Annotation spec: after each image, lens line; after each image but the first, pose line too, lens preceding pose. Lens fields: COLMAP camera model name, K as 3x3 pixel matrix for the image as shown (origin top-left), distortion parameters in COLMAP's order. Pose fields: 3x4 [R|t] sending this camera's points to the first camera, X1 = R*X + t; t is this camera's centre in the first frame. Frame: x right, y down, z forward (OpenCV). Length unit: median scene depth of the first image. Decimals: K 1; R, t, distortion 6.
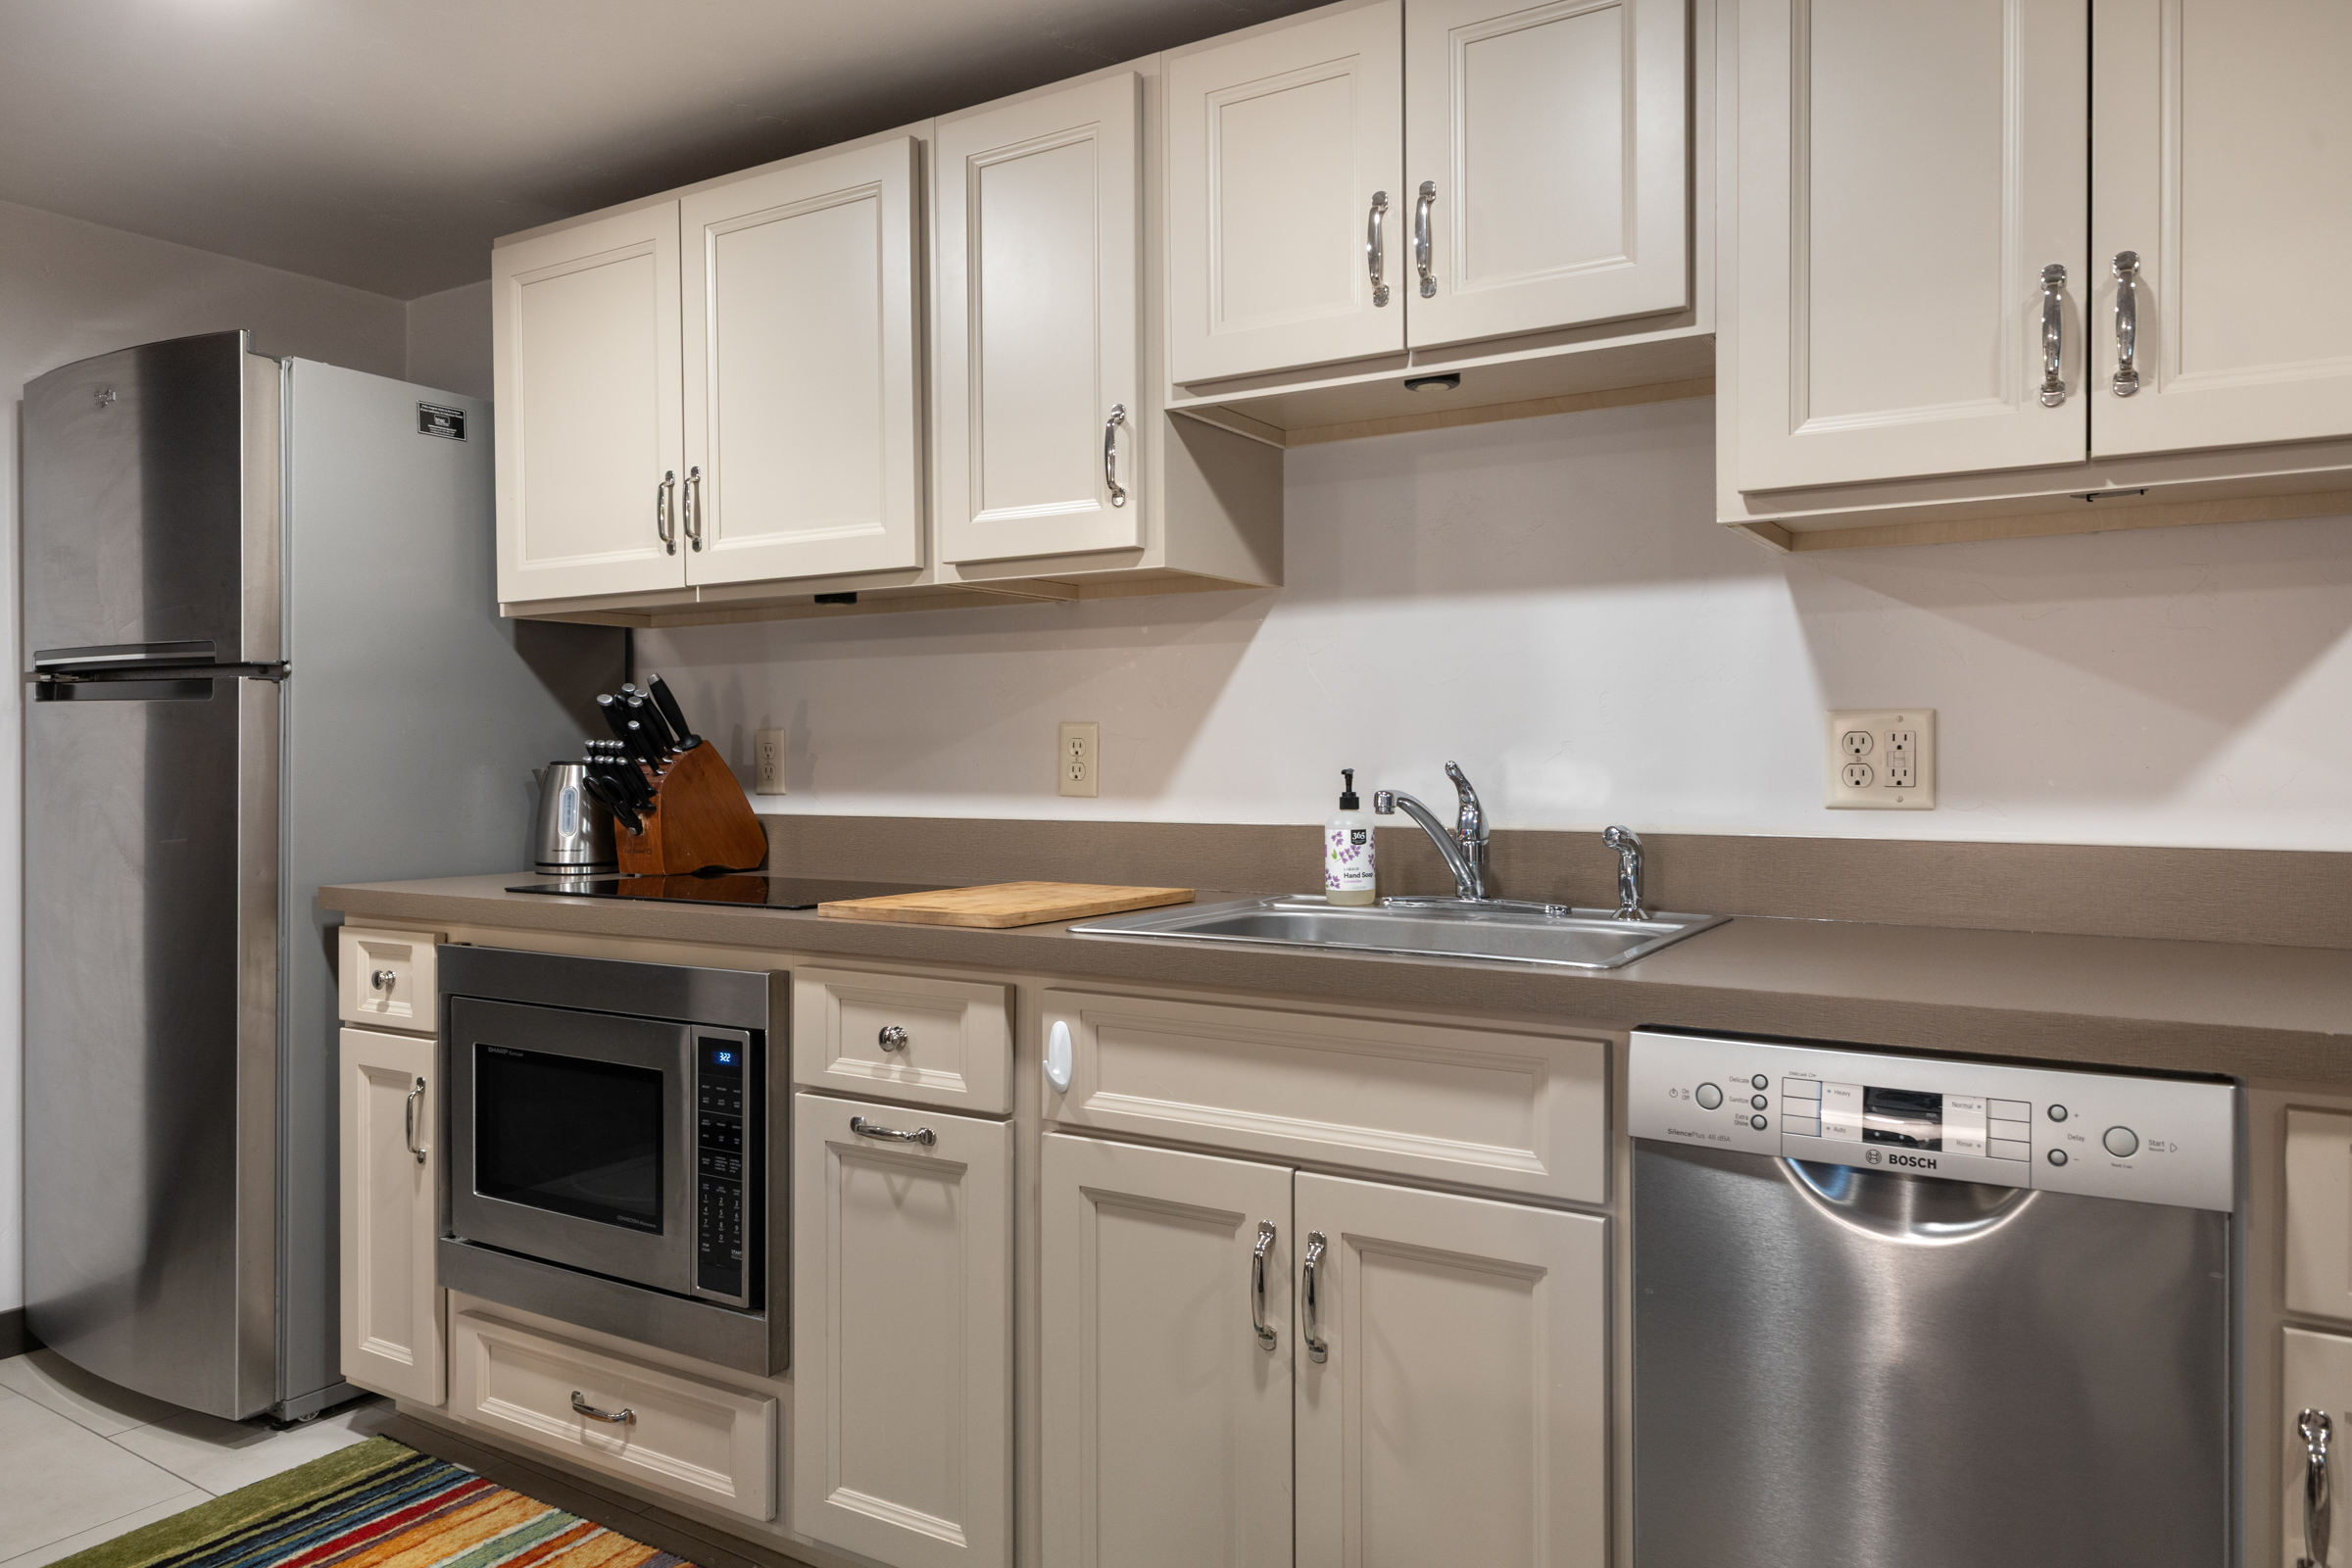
lens RADIAL K [[1526.3, 0, 1166.5], [0, 1526.3, 776.6], [0, 0, 1]] dist [0.027305, -0.017239]
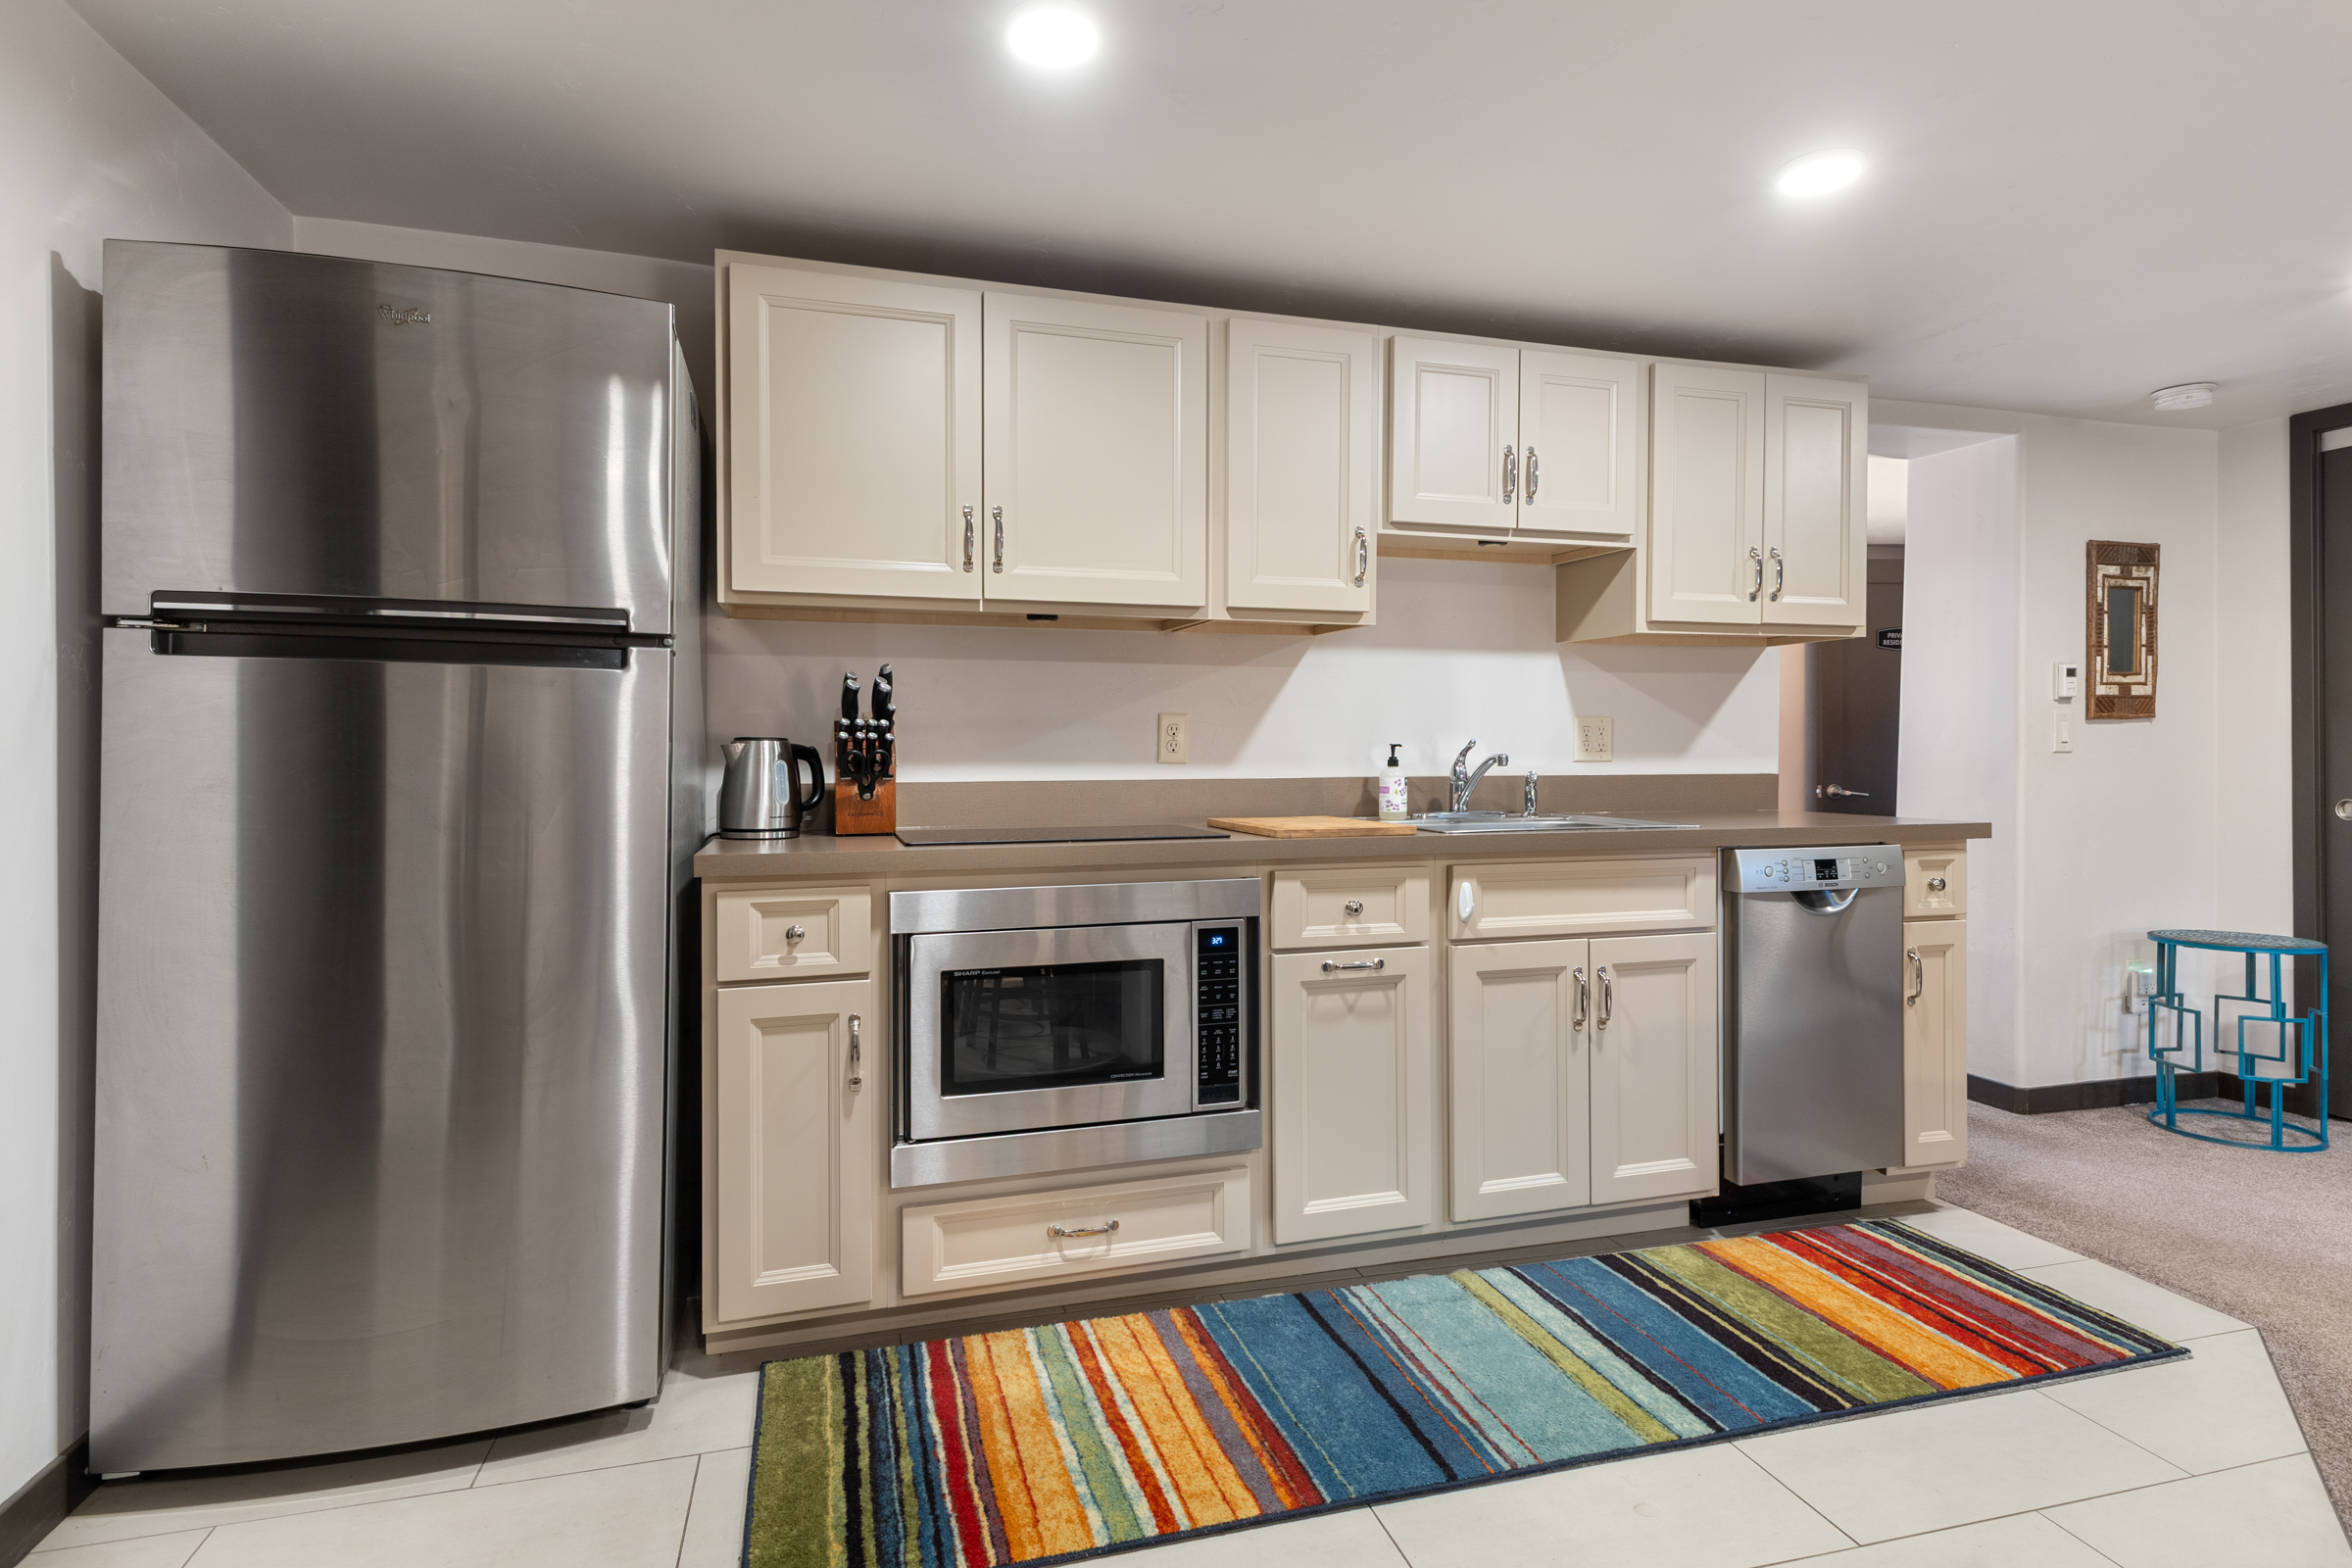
lens RADIAL K [[1189.2, 0, 1175.7], [0, 1189.2, 754.2], [0, 0, 1]] dist [0.028165, -0.011316]
pose [[0.665943, -0.002405, 0.745999, -1.117893], [0.007303, 0.999968, -0.003295, 0.010068], [-0.745967, 0.007642, 0.665939, 0.268847]]
